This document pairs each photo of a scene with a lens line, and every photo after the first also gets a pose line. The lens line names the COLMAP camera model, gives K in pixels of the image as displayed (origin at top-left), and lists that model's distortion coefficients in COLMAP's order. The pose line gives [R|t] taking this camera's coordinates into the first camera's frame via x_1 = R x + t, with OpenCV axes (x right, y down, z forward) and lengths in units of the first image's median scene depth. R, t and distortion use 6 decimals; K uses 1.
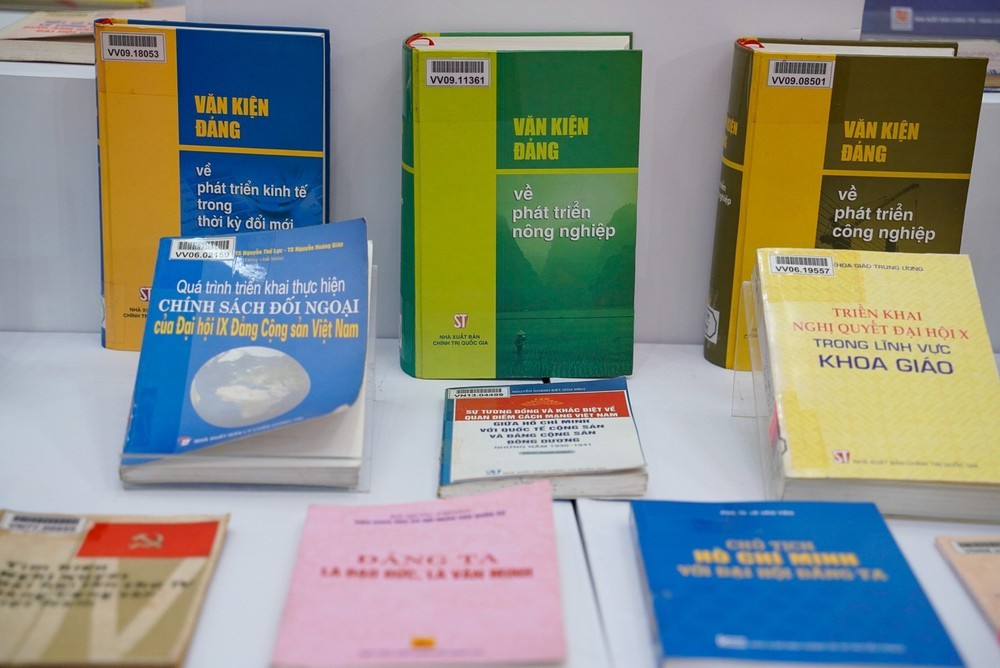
lens RADIAL K [[1809.6, 0, 498.8], [0, 1809.6, 334.6], [0, 0, 1]] dist [0.373107, 0.000000]
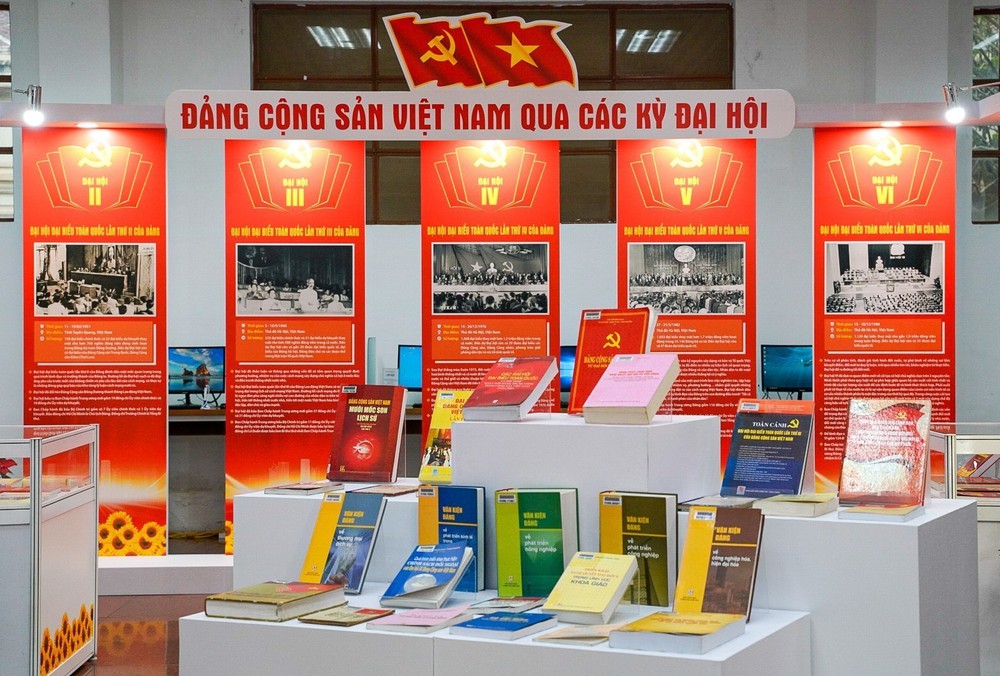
lens RADIAL K [[1813.5, 0, 500.1], [0, 1813.5, 344.9], [0, 0, 1]] dist [0.258527, 0.000000]
pose [[0.884483, -0.036518, -0.465141, 1.440368], [-0.093655, 0.962745, -0.253674, 0.403606], [0.457076, 0.267933, 0.848112, -1.772783]]
